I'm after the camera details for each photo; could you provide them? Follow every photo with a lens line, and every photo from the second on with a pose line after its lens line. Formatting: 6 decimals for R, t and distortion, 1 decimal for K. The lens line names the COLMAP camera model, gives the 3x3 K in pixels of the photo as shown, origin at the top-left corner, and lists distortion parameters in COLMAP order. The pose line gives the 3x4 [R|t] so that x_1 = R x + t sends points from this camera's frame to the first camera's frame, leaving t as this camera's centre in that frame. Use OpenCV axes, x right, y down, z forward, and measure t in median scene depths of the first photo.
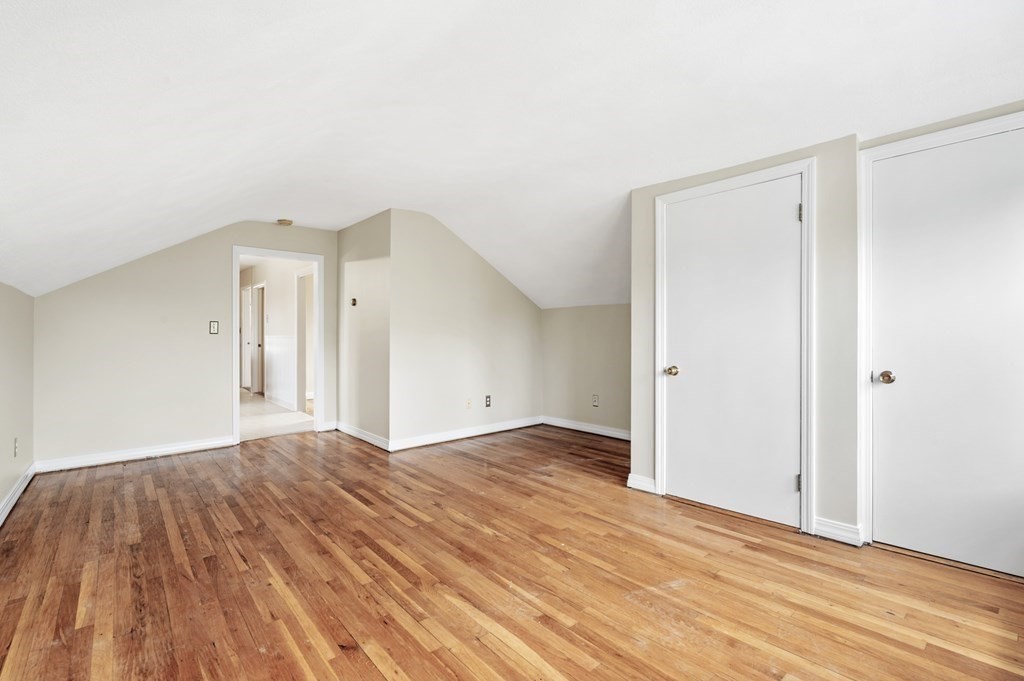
lens RADIAL K [[464.9, 0, 508.6], [0, 464.9, 334.3], [0, 0, 1]] dist [-0.001985, 0.000239]
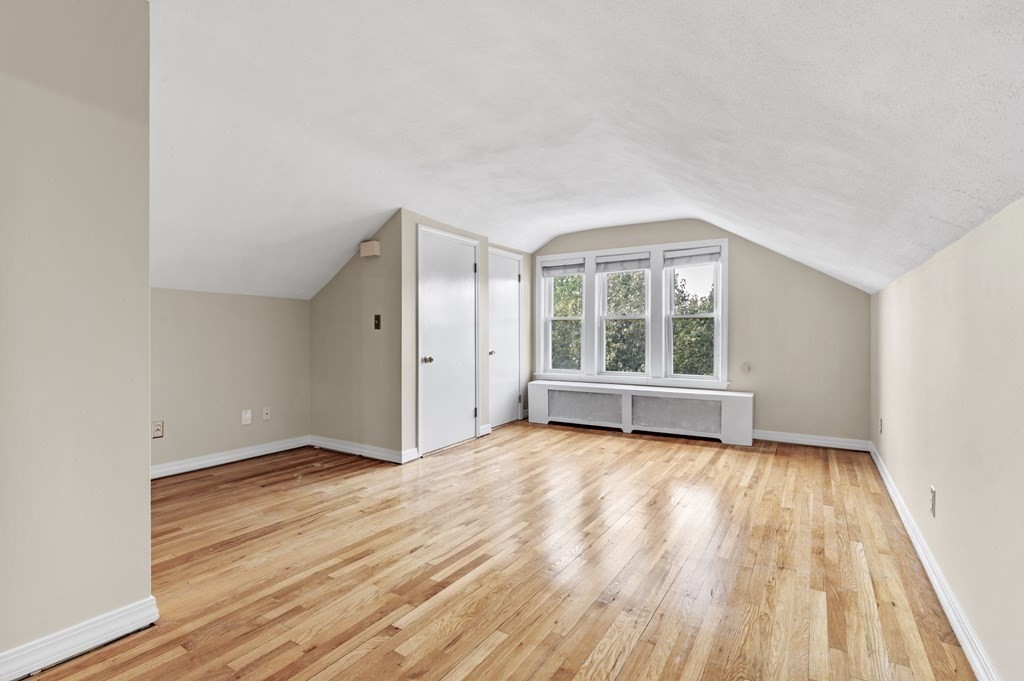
lens RADIAL K [[480.3, 0, 511.7], [0, 480.3, 344.6], [0, 0, 1]] dist [-0.006223, -0.001010]
pose [[-0.302817, -0.012299, 0.952969, -0.958144], [-0.001104, 0.999921, 0.012554, 0.016779], [-0.953048, 0.002749, -0.302806, 1.102515]]
